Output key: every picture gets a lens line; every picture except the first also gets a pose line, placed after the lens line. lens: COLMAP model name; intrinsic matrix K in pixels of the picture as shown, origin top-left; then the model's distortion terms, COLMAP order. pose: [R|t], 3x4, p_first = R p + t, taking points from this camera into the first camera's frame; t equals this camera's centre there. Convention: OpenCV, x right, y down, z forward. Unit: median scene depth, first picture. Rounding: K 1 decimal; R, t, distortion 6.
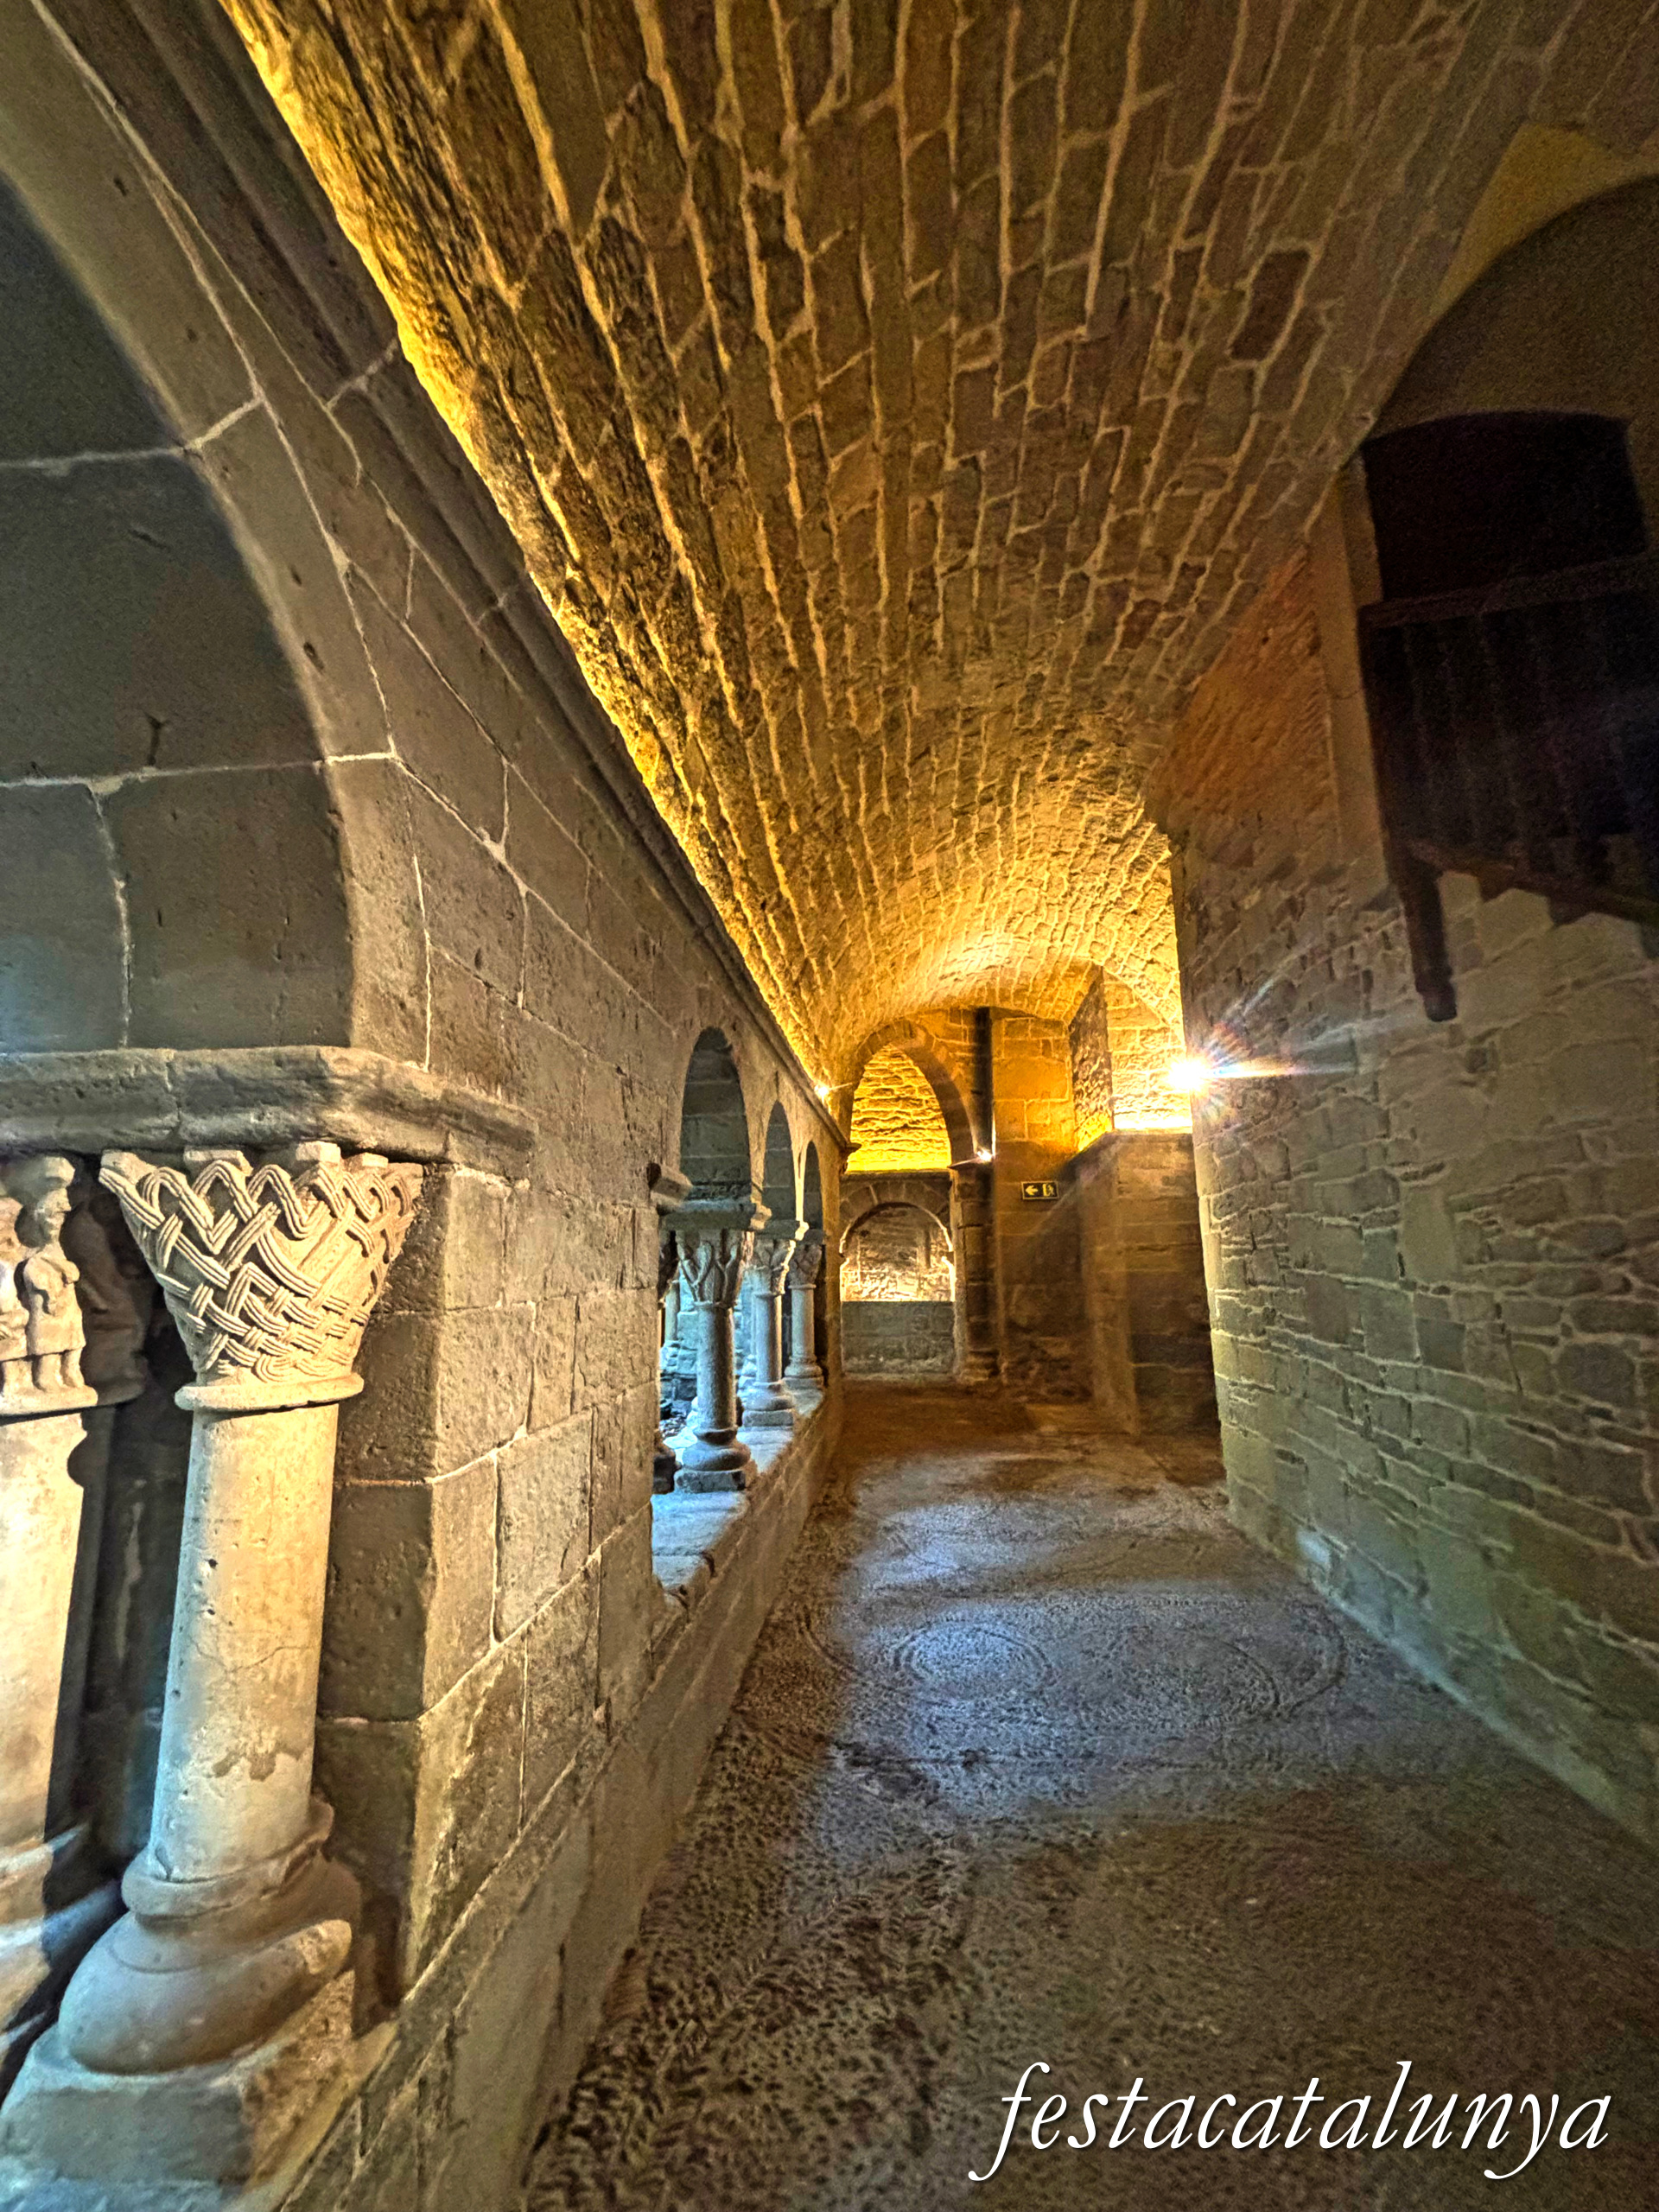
lens RADIAL K [[883.0, 0, 831.7], [0, 883.0, 1106.7], [0, 0, 1]] dist [0.003456, 0.000103]
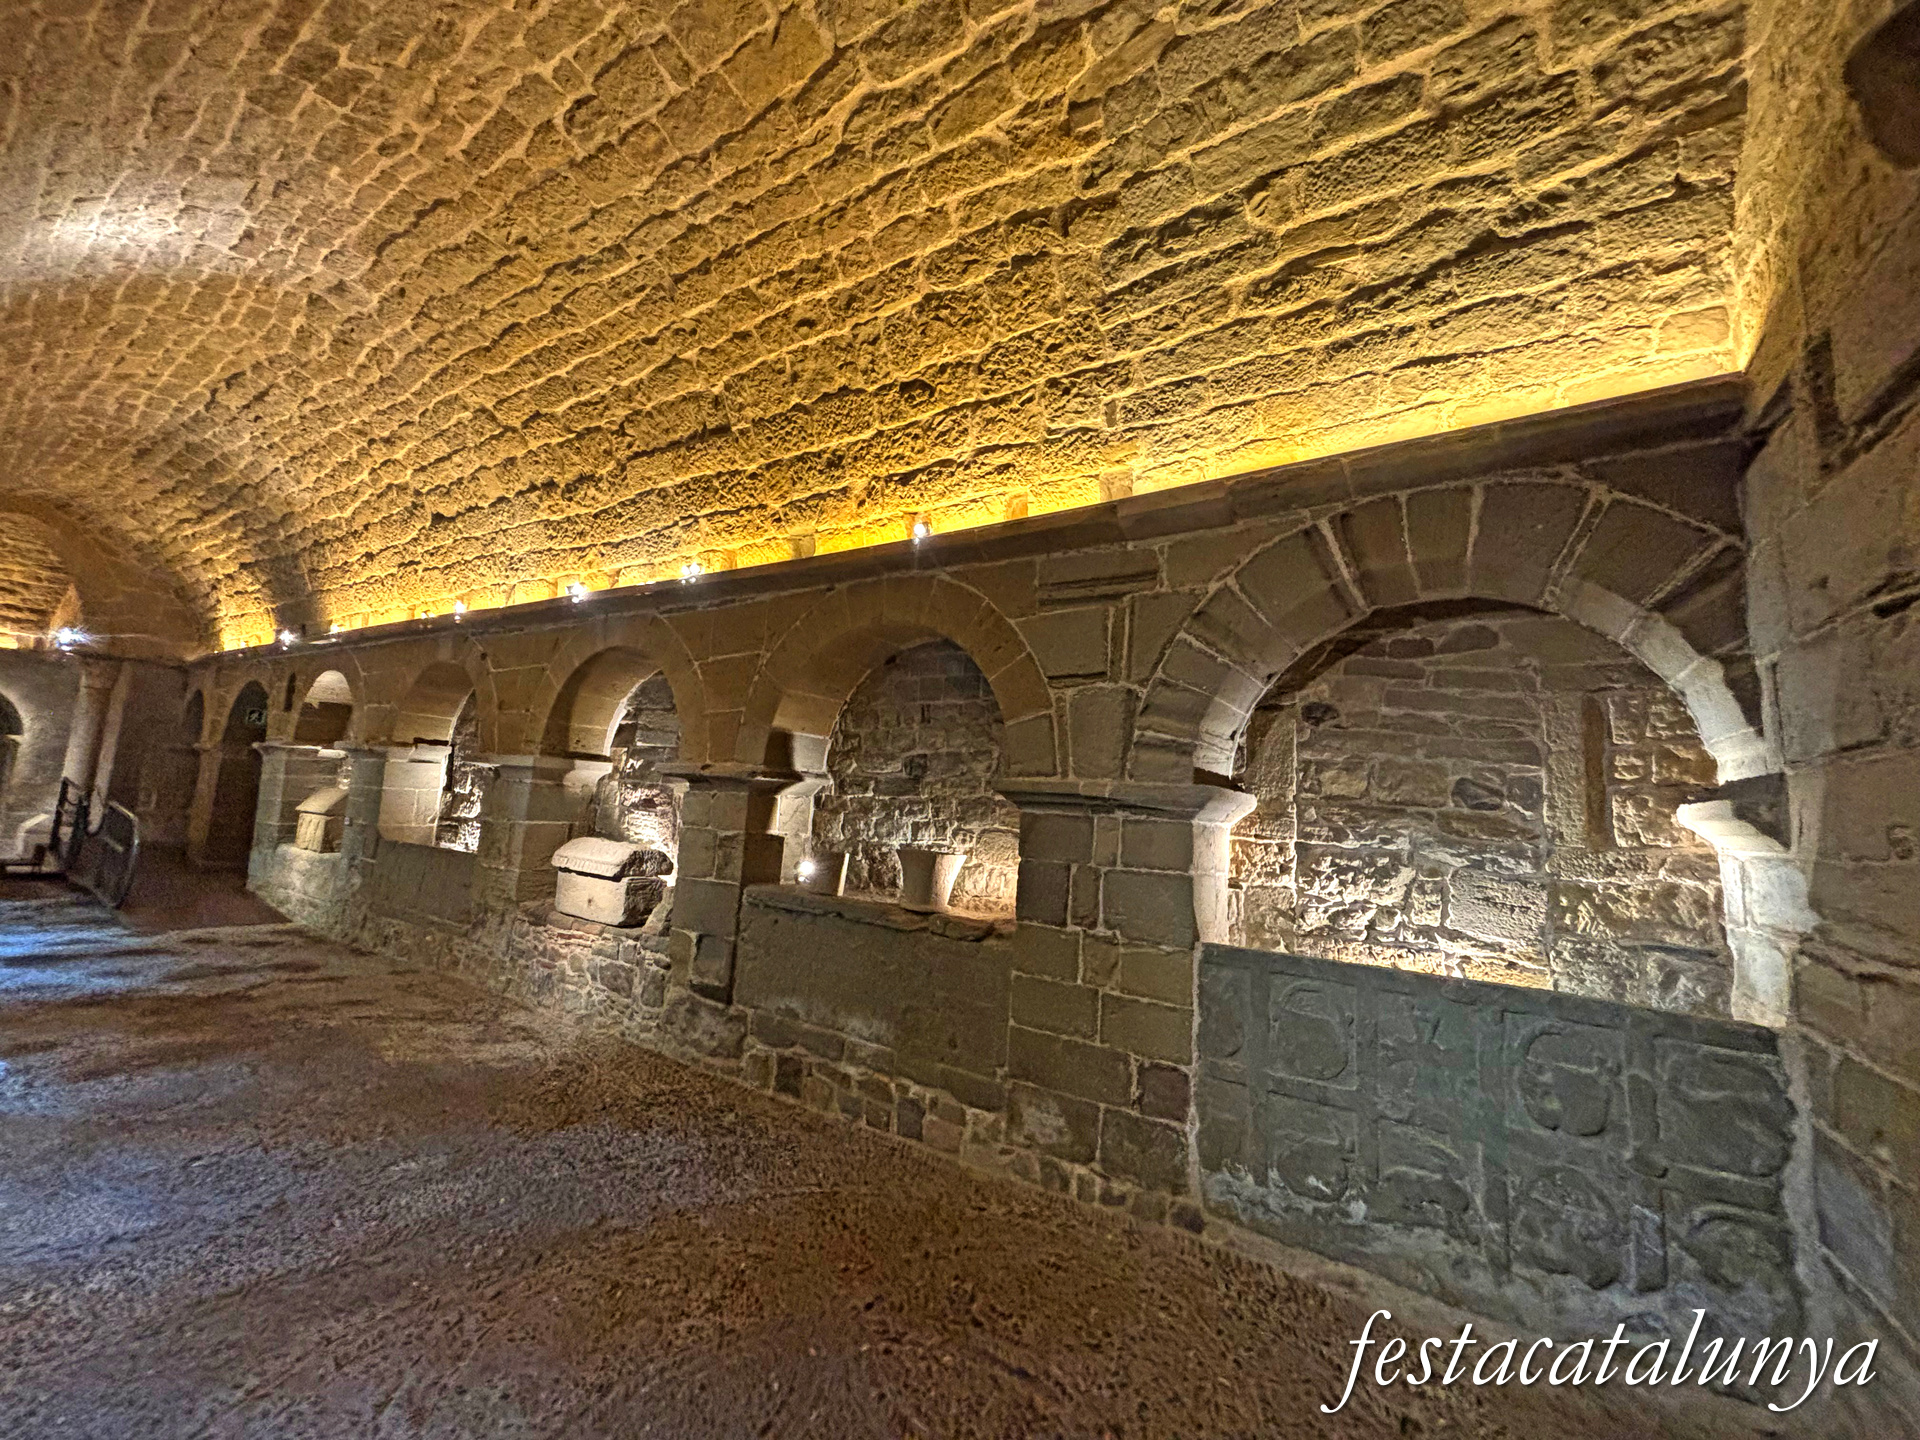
lens RADIAL K [[766.4, 0, 965.6], [0, 766.4, 725.3], [0, 0, 1]] dist [0.003456, 0.000103]
pose [[0.849300, -0.001050, -0.527910, 0.130724], [0.022845, 0.999134, 0.034765, 0.246137], [0.527416, -0.041586, 0.848589, 1.310481]]
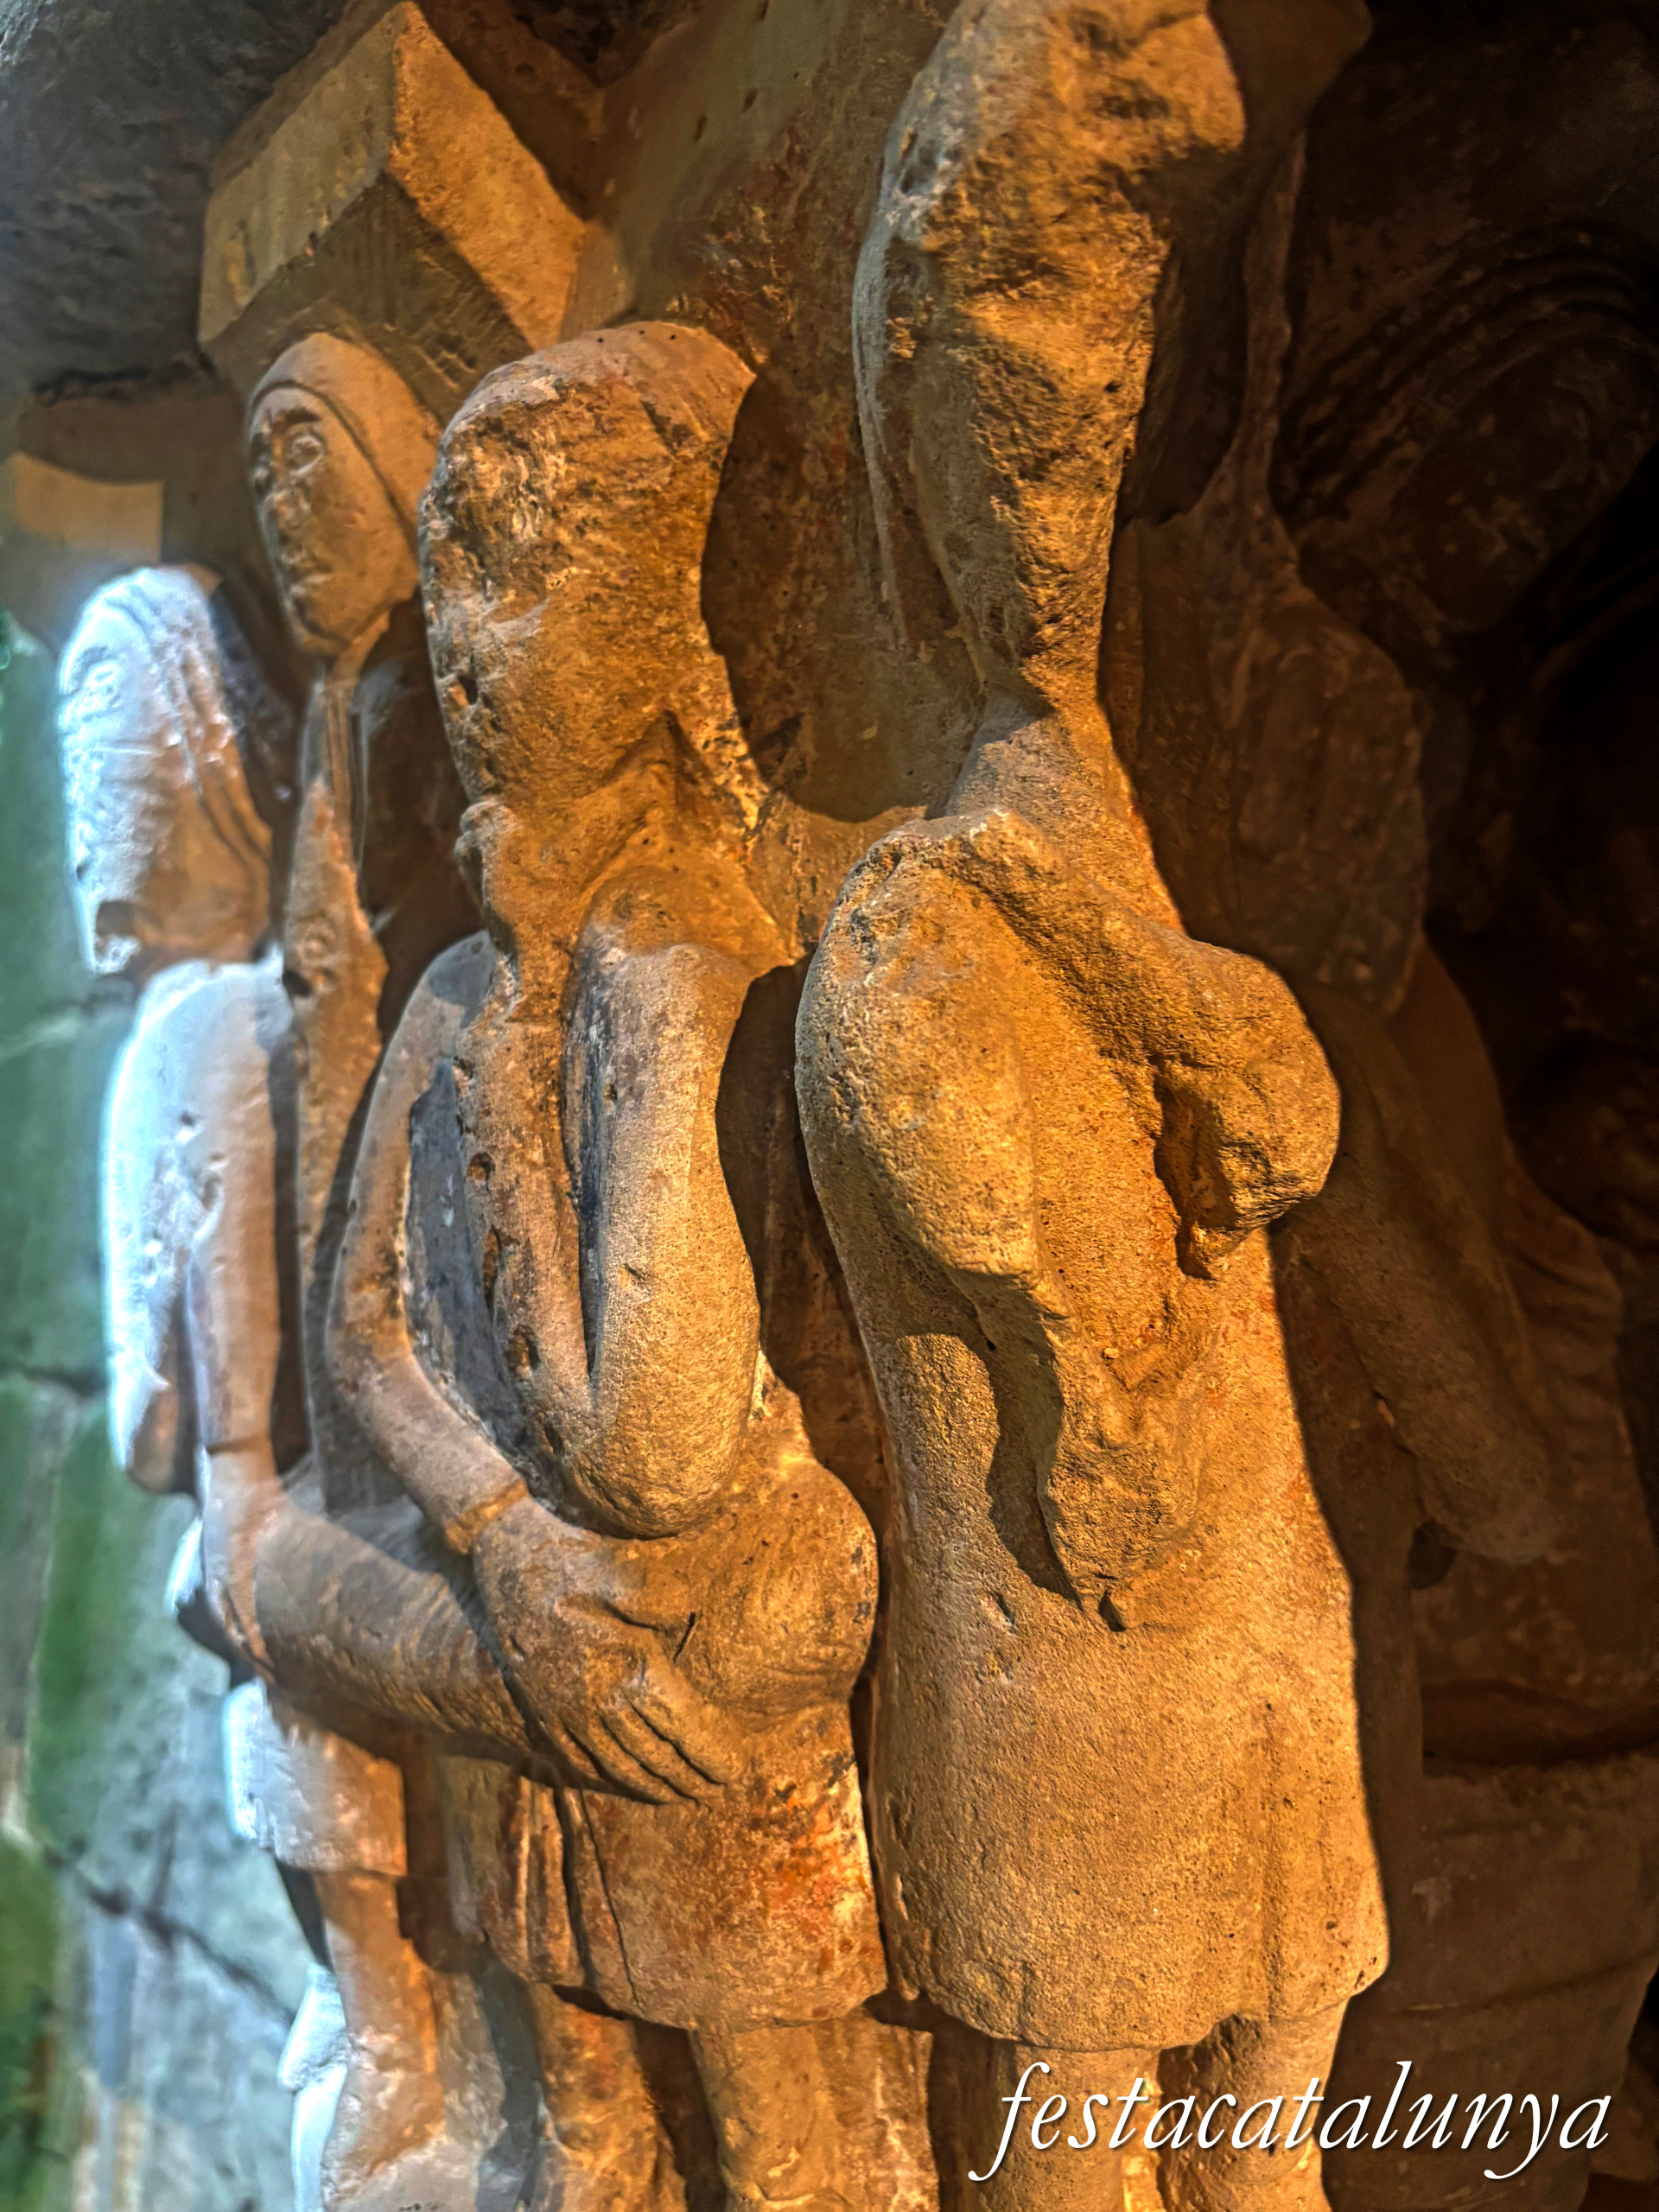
lens RADIAL K [[1675.7, 0, 828.1], [0, 1675.7, 1104.8], [0, 0, 1]] dist [-0.006758, -0.008939]
pose [[0.716486, -0.059326, -0.695074, -0.134900], [0.054070, 0.998103, -0.029455, 0.032980], [0.695503, -0.016479, 0.718334, 0.149614]]
